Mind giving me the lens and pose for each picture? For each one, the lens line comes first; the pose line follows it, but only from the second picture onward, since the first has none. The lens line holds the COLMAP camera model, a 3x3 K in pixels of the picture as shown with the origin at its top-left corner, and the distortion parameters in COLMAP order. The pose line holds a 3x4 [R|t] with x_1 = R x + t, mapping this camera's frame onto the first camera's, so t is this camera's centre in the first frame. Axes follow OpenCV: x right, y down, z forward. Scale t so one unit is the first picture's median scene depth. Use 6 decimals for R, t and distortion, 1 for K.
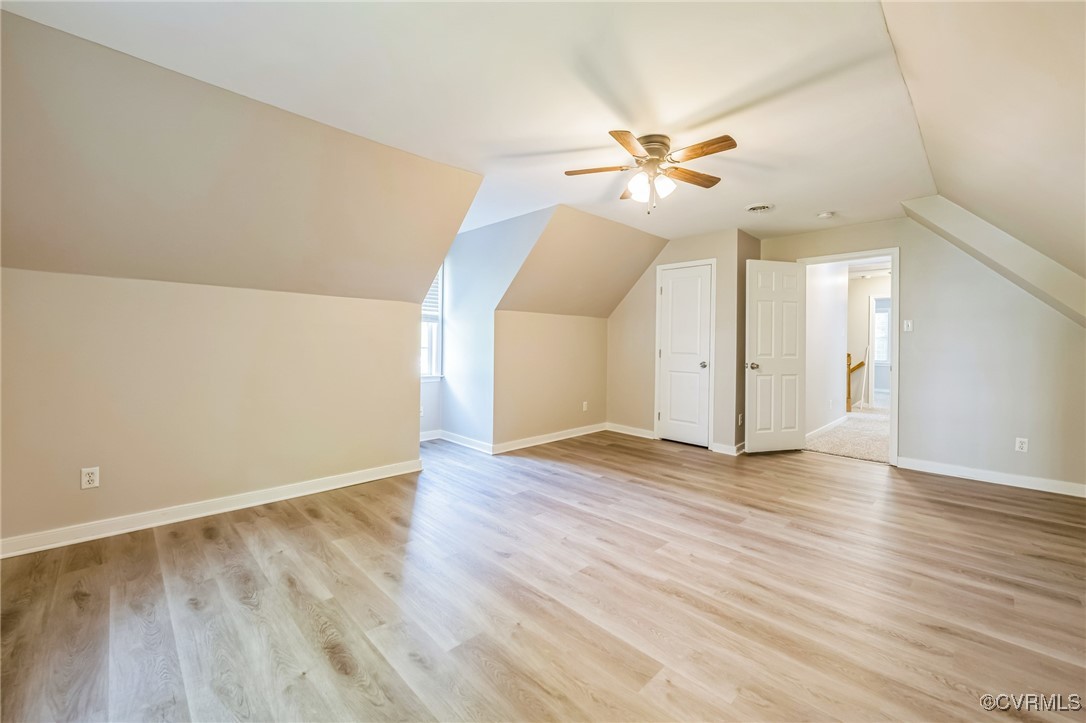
lens RADIAL K [[424.0, 0, 542.8], [0, 424.0, 354.8], [0, 0, 1]] dist [-0.001184, 0.000093]
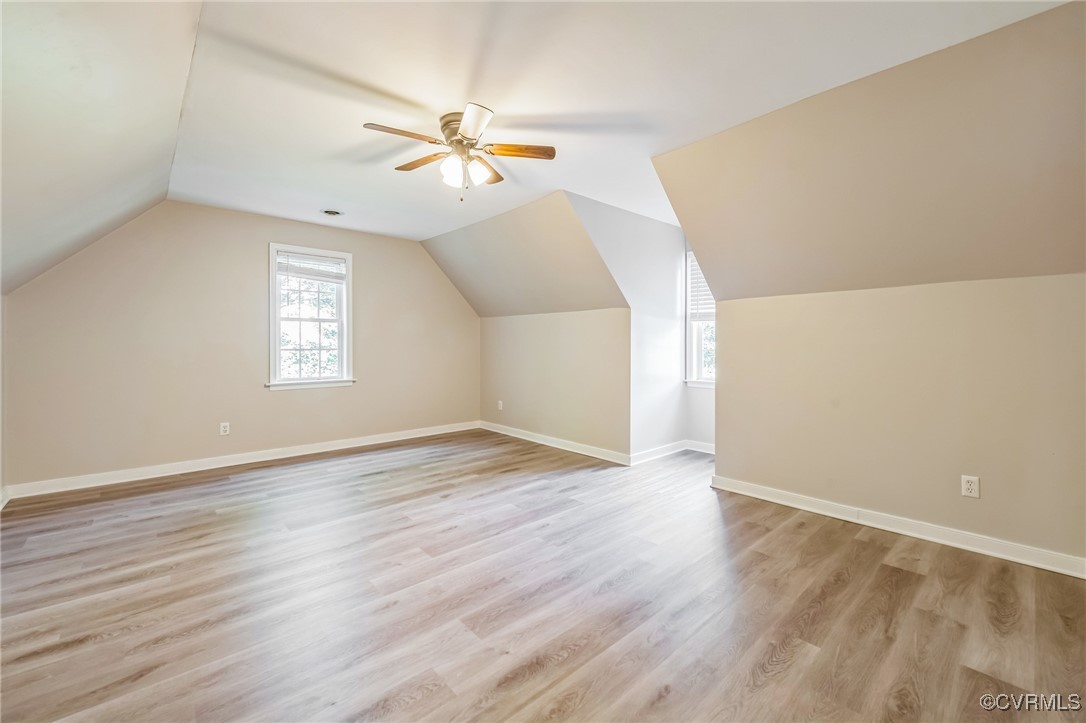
lens RADIAL K [[455.1, 0, 543.3], [0, 455.1, 355.4], [0, 0, 1]] dist [-0.001413, -0.000497]
pose [[-0.038884, 0.014304, -0.999141, 1.161034], [-0.032272, 0.999358, 0.015563, -0.010164], [0.998722, 0.032849, -0.038397, 1.168902]]
